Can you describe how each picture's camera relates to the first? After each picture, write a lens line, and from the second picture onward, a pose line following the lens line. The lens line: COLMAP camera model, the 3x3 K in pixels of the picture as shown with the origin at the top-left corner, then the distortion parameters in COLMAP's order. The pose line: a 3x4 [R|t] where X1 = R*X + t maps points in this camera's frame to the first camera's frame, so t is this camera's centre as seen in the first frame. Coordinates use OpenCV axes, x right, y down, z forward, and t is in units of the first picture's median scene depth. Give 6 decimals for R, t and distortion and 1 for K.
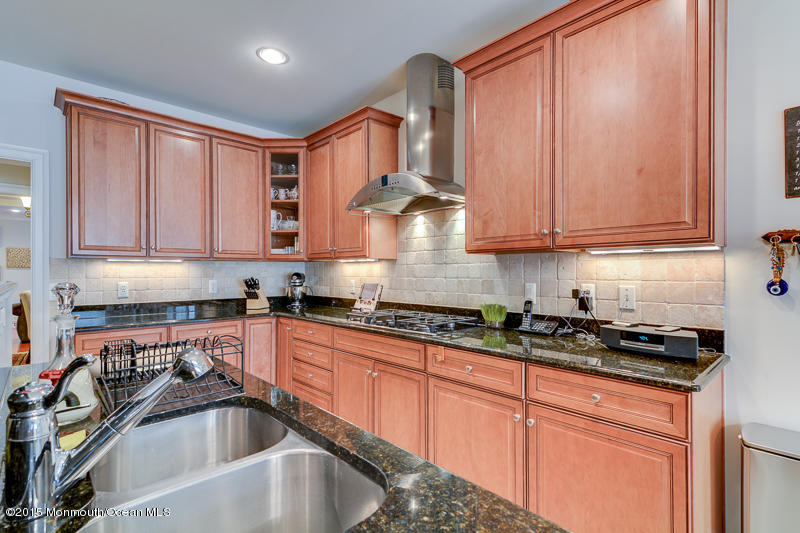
lens RADIAL K [[384.6, 0, 397.1], [0, 384.6, 269.6], [0, 0, 1]] dist [0.021551, -0.000725]
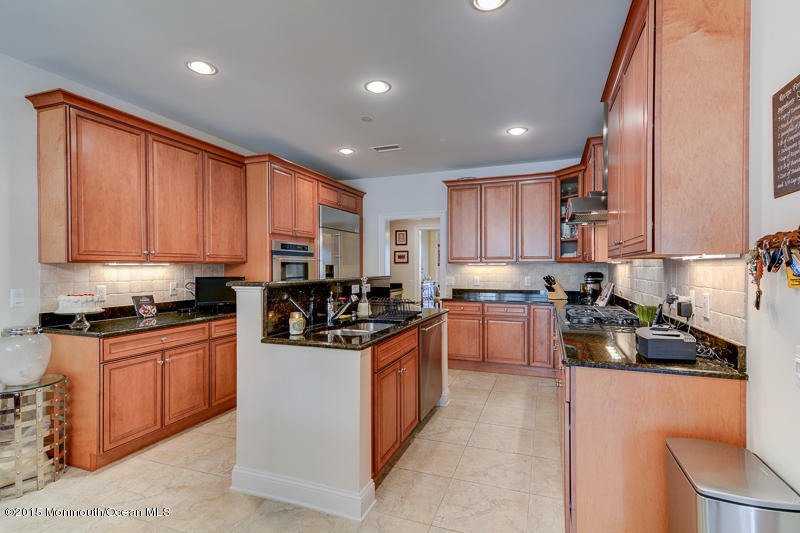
lens RADIAL K [[375.6, 0, 417.8], [0, 375.6, 267.3], [0, 0, 1]] dist [0.022427, -0.000115]
pose [[0.466208, 0.003367, -0.884669, 0.781475], [0.004443, 0.999971, 0.006147, -0.024647], [0.884664, -0.006797, 0.466180, -0.032201]]
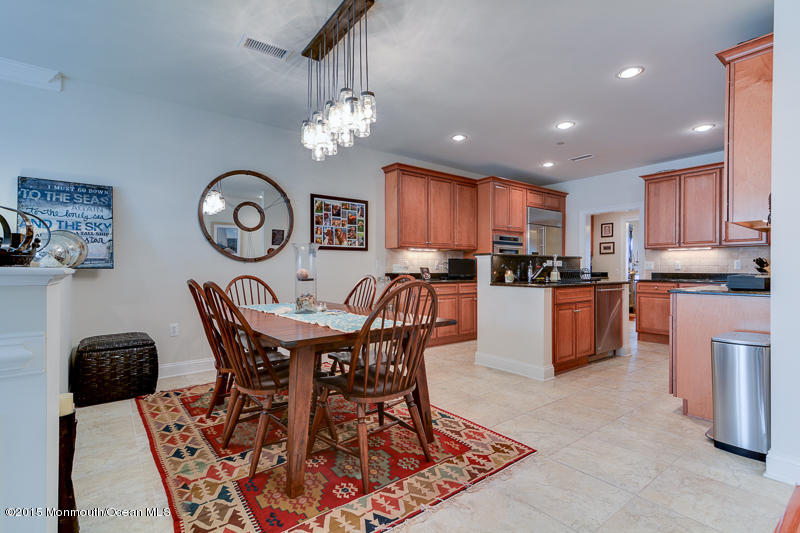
lens RADIAL K [[390.4, 0, 400.0], [0, 390.4, 266.5], [0, 0, 1]] dist [0.018990, -0.000492]
pose [[-0.105321, -0.006661, -0.994416, 1.526353], [0.000024, 0.999978, -0.006701, 0.080459], [0.994438, -0.000730, -0.105318, -0.151706]]
